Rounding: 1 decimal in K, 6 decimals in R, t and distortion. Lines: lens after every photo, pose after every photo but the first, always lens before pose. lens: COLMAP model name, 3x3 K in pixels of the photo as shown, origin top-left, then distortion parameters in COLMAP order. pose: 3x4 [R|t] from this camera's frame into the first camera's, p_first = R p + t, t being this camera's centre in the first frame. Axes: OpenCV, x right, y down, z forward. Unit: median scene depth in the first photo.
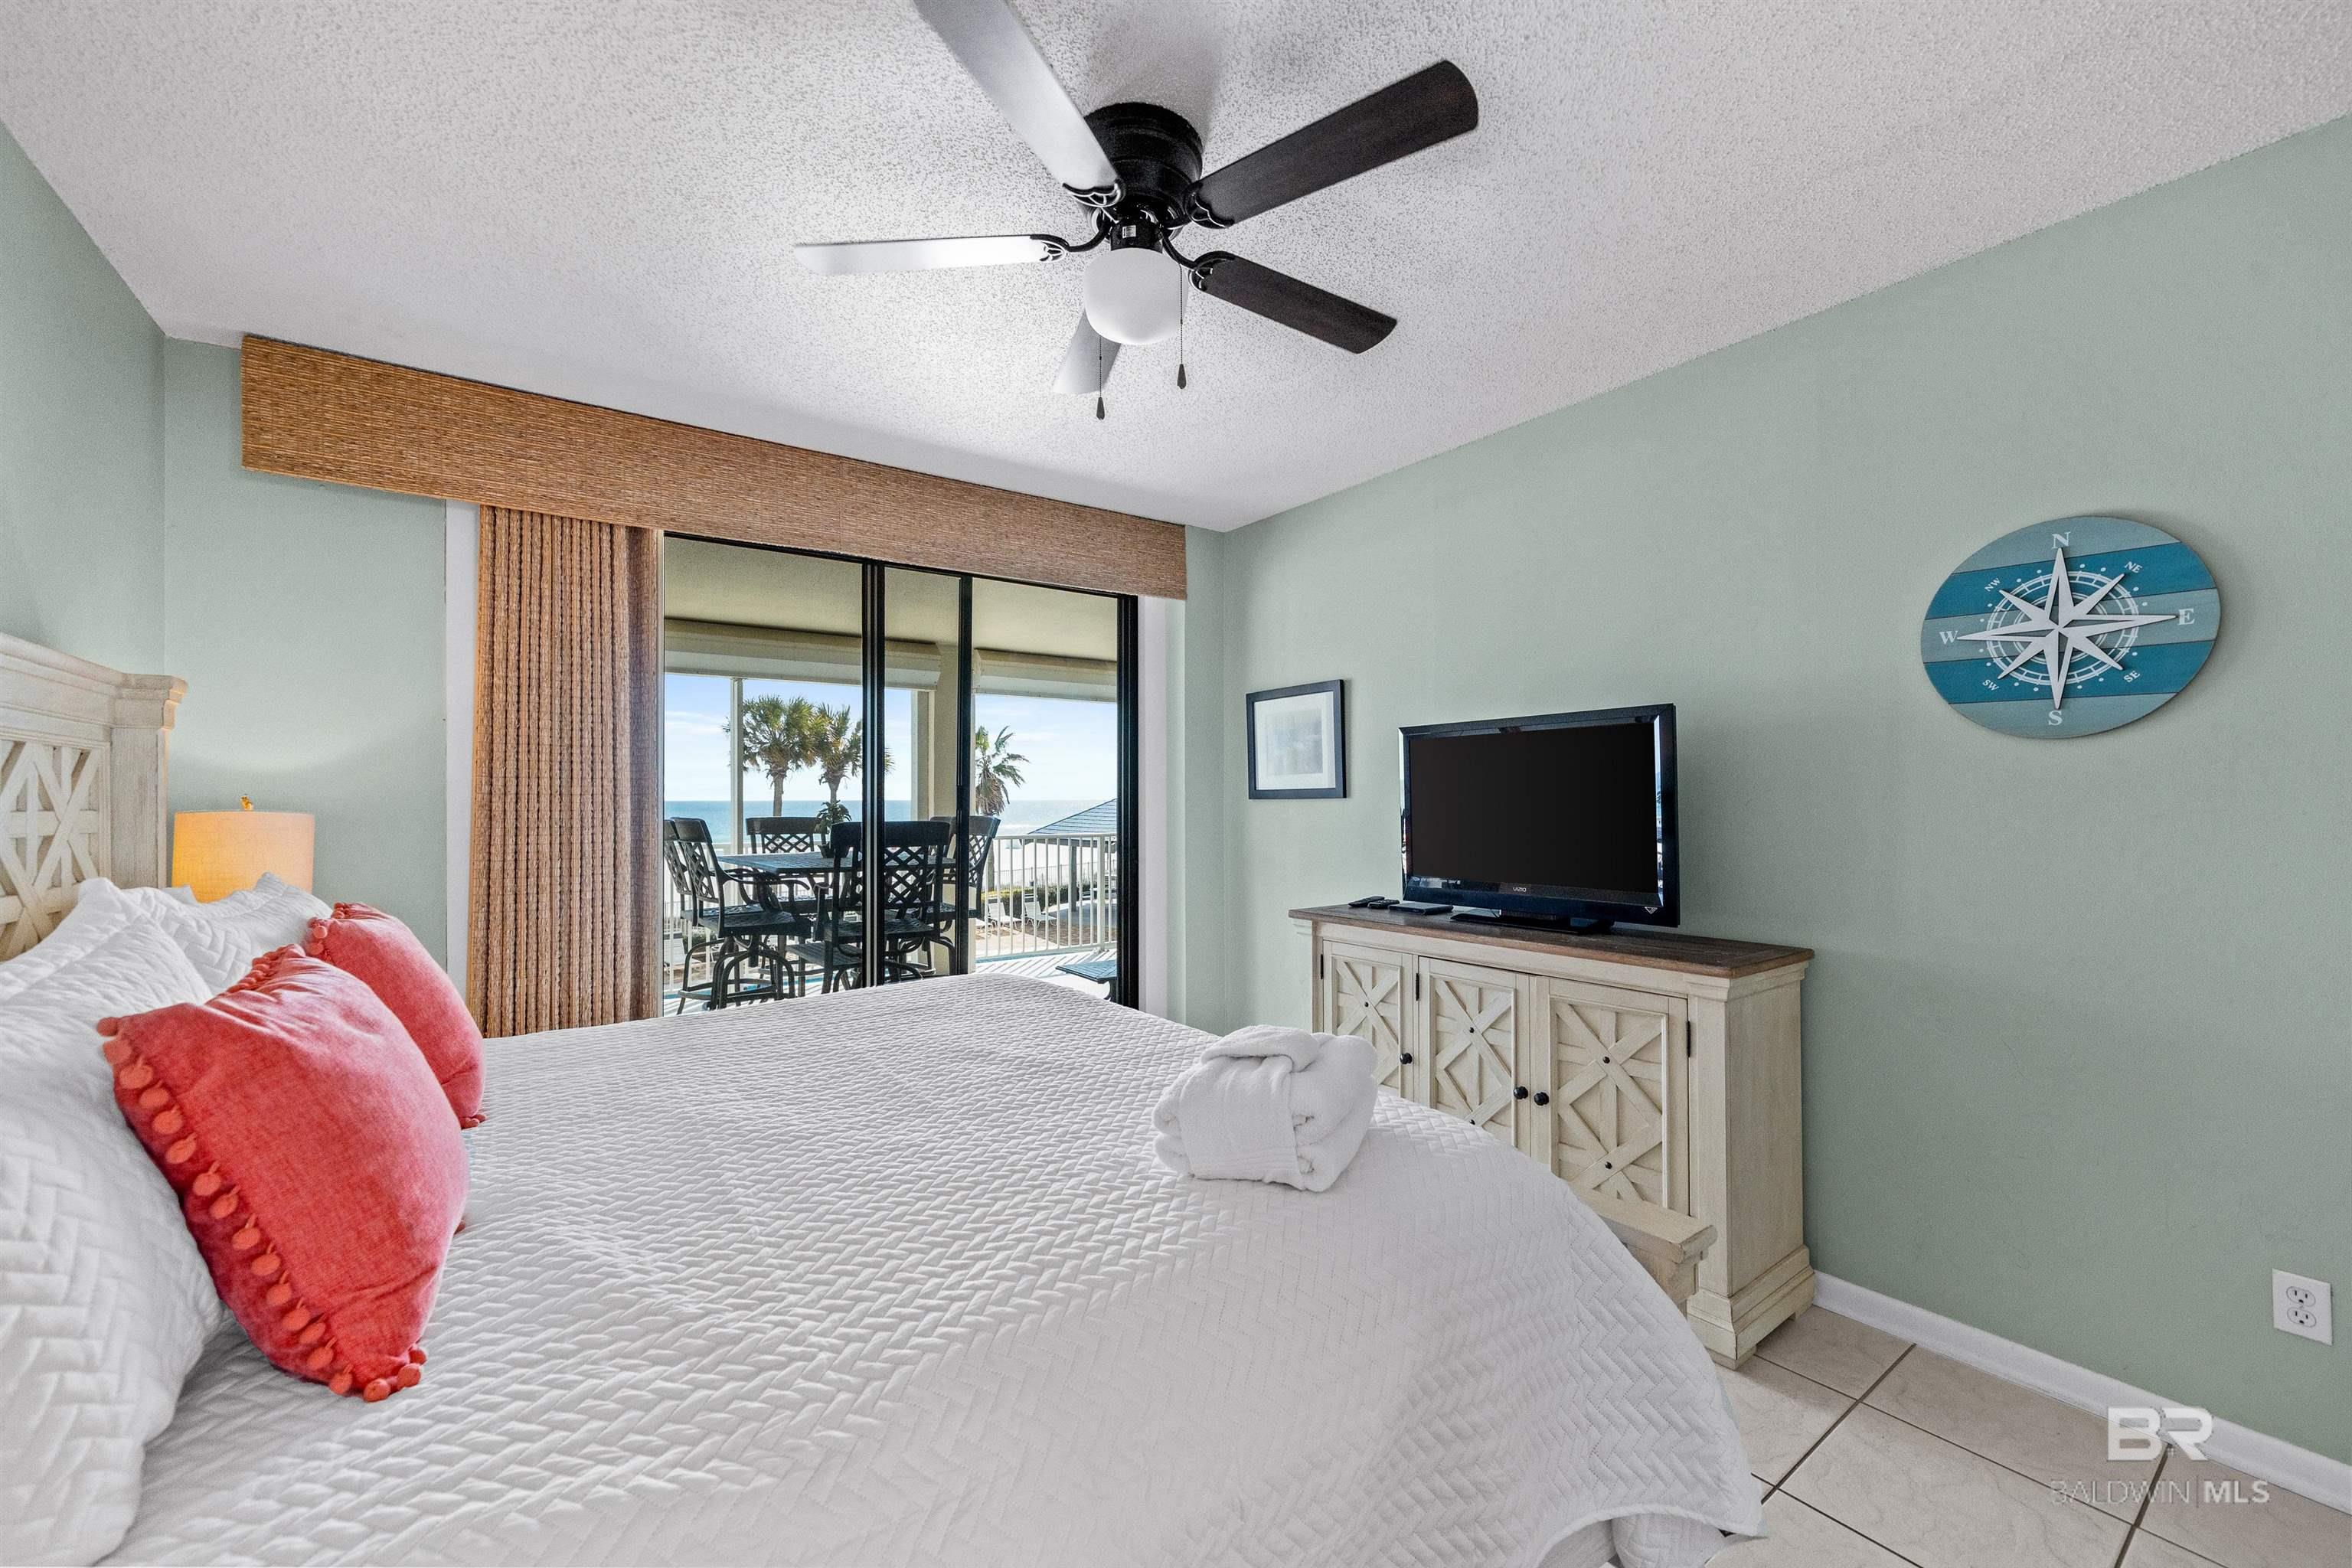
lens RADIAL K [[919.3, 0, 1170.6], [0, 919.3, 776.9], [0, 0, 1]] dist [-0.004138, 0.000478]
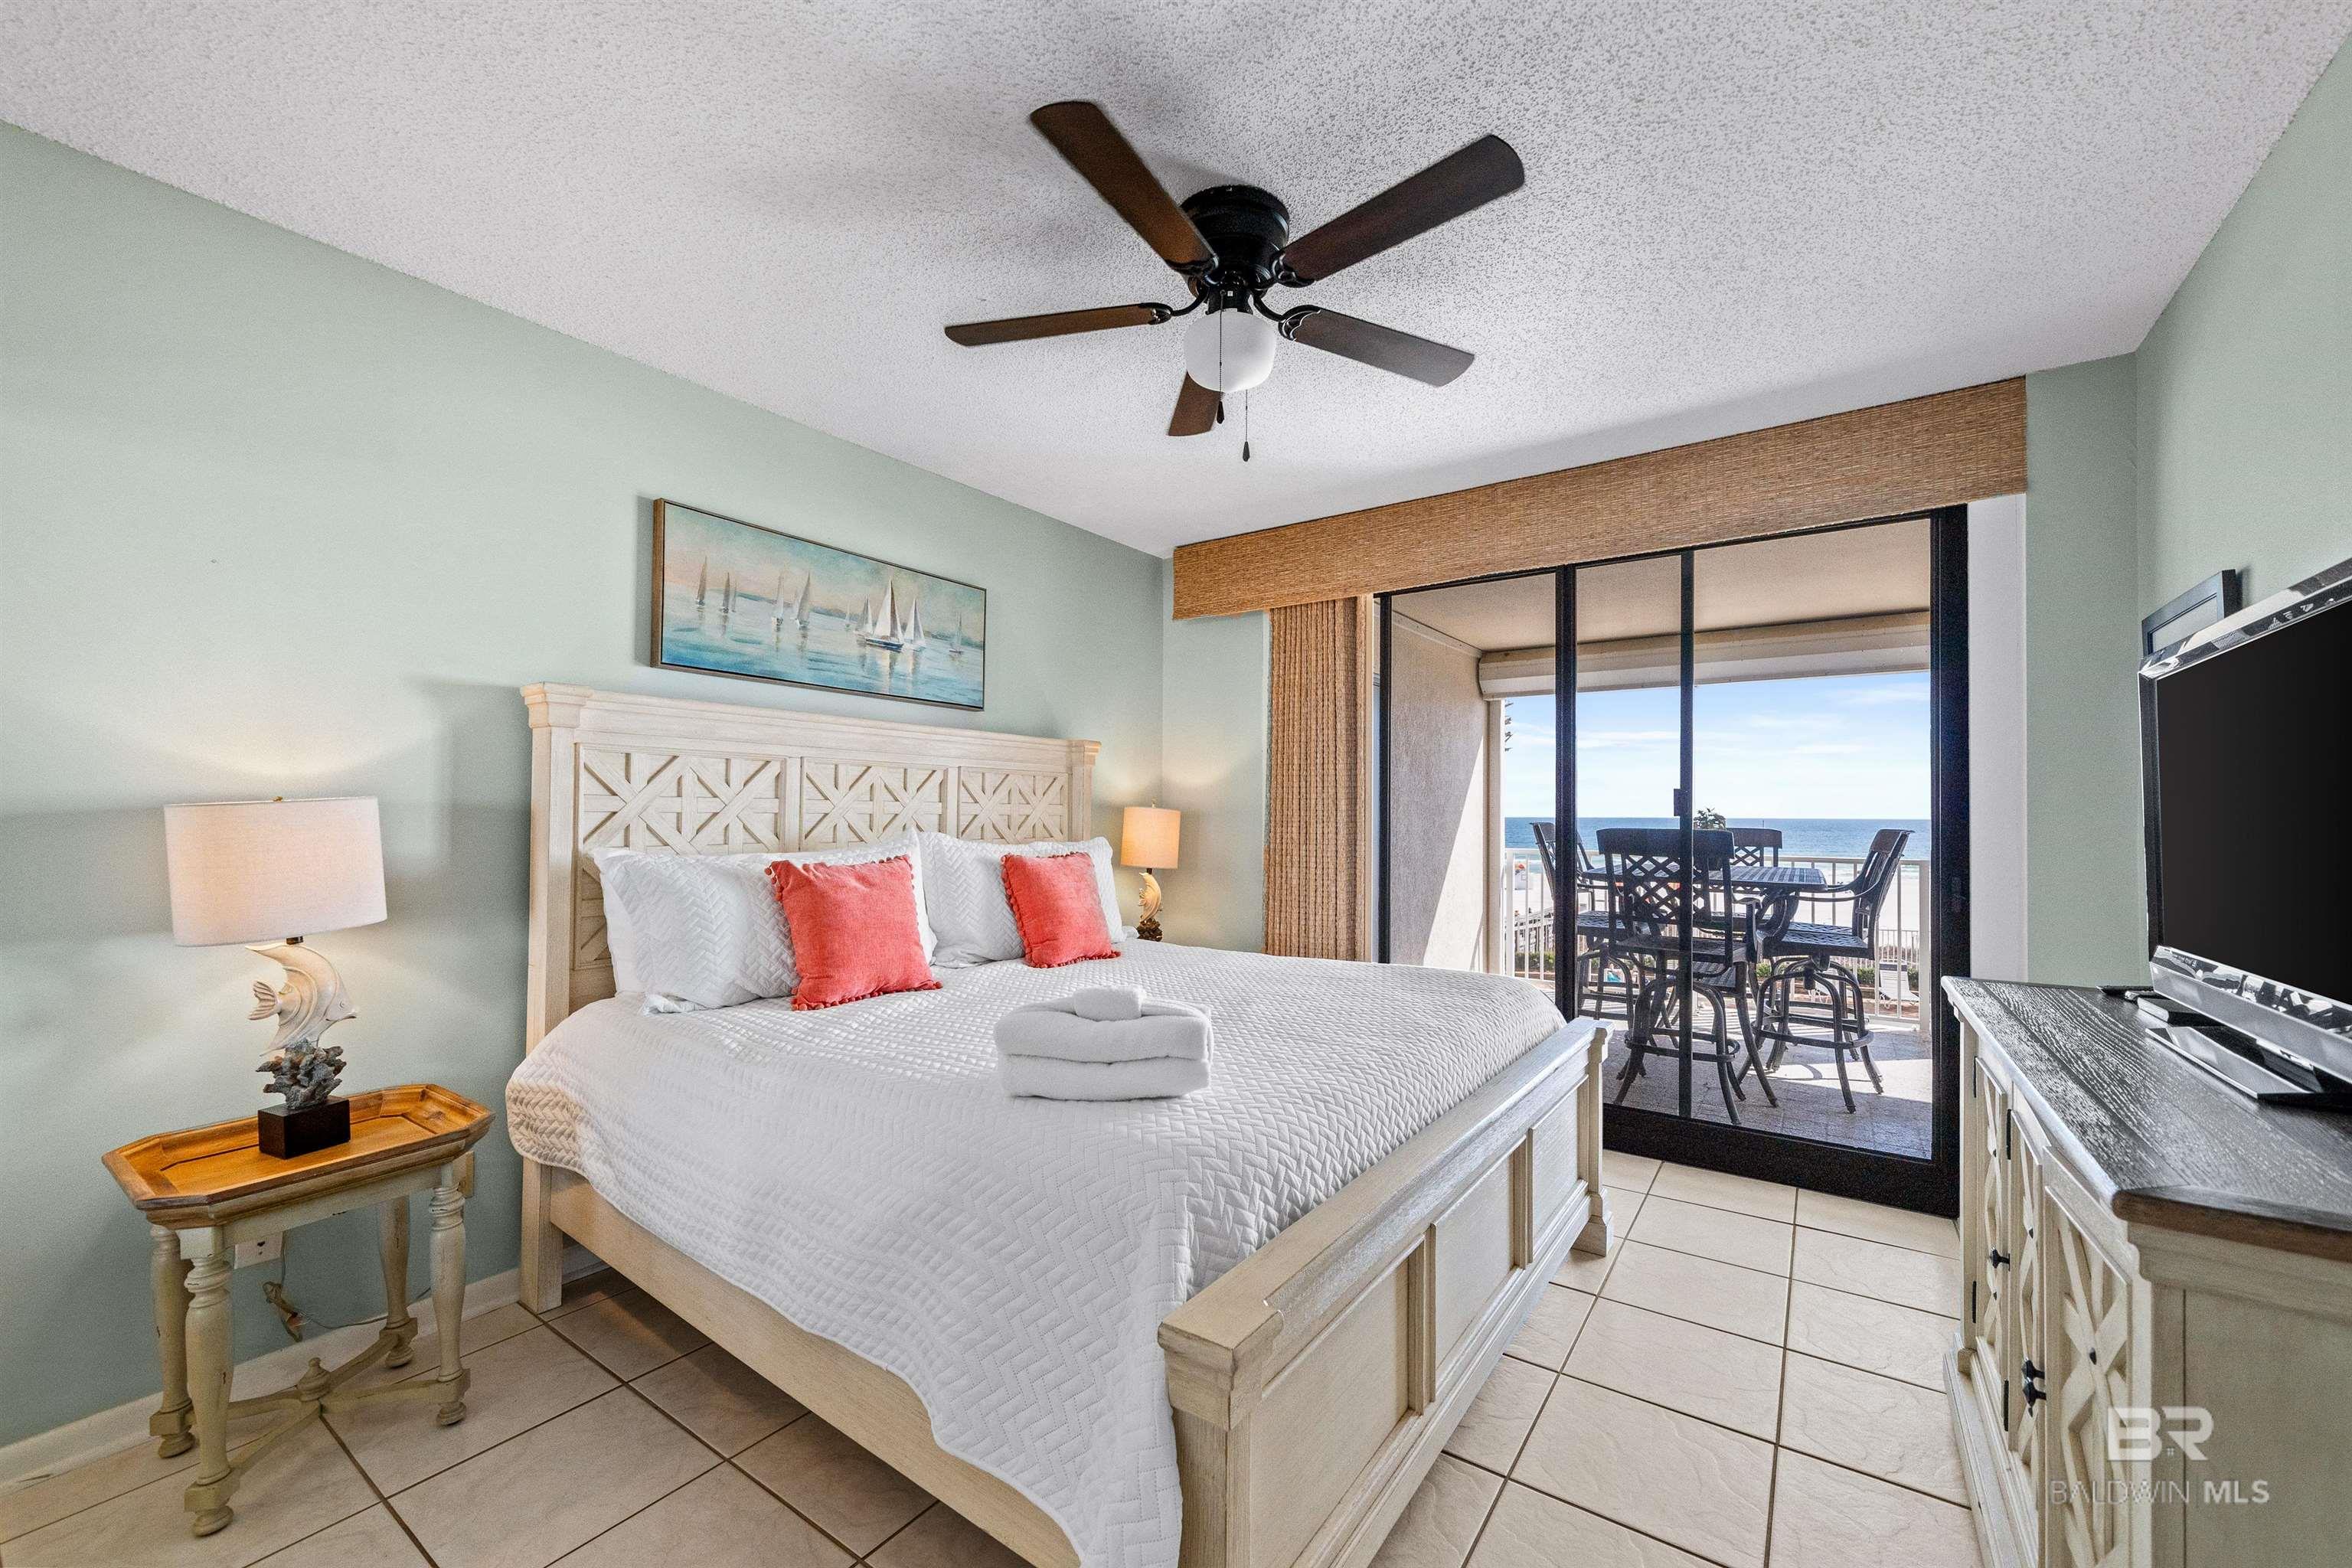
lens RADIAL K [[919.3, 0, 1179.9], [0, 919.3, 801.7], [0, 0, 1]] dist [-0.004138, 0.000478]
pose [[0.322841, -0.003918, -0.946445, 0.481645], [0.013459, 0.999909, 0.000452, 0.014675], [0.946357, -0.012884, 0.322865, 0.273687]]
